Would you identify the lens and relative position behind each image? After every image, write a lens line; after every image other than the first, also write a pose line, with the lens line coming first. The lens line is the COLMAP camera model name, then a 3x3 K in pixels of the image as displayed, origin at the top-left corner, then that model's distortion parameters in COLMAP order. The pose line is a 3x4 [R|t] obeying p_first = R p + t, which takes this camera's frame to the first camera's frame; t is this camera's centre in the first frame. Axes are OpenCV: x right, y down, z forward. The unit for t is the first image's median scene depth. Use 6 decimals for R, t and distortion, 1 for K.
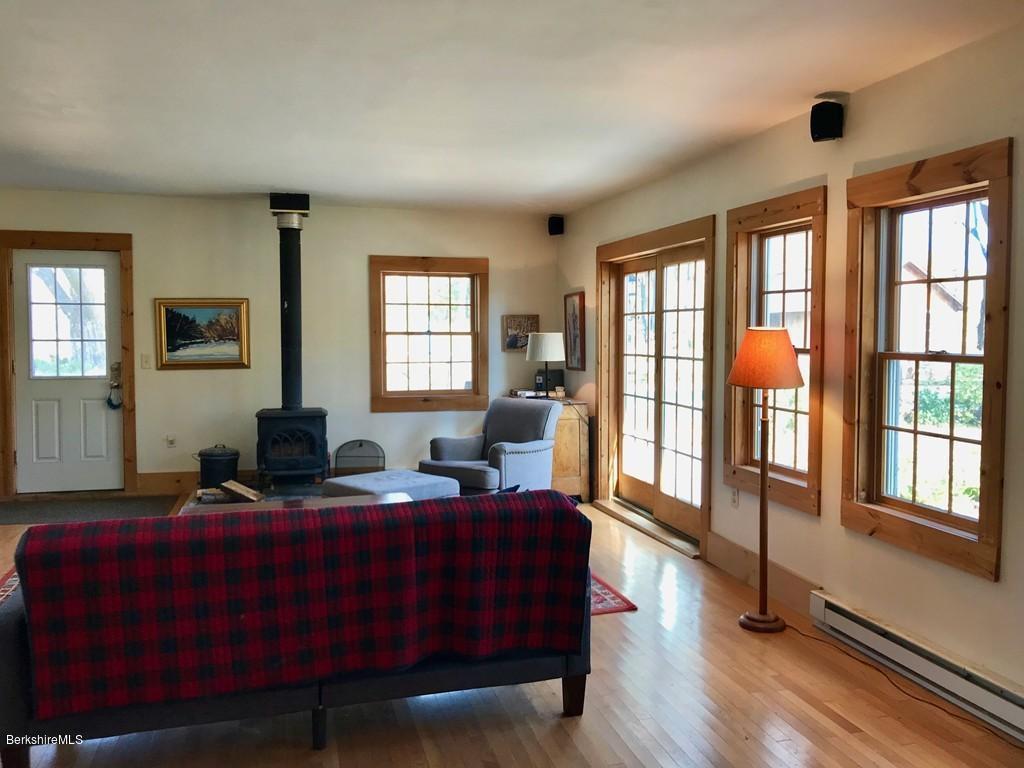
lens RADIAL K [[846.0, 0, 513.4], [0, 846.0, 369.3], [0, 0, 1]] dist [0.010200, 0.004129]
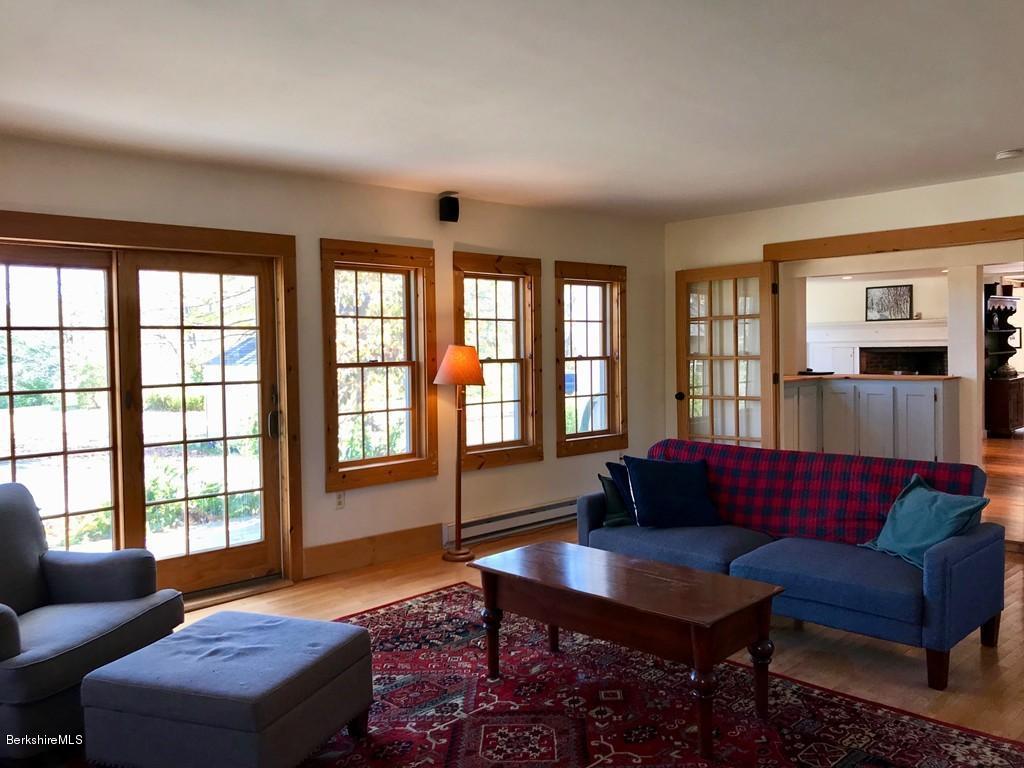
lens RADIAL K [[846.0, 0, 513.4], [0, 846.0, 369.3], [0, 0, 1]] dist [0.010200, 0.004129]
pose [[-0.495273, -0.017351, 0.868564, -0.966769], [0.058909, 0.996828, 0.053505, -0.077308], [-0.866738, 0.077666, -0.492680, 1.593596]]
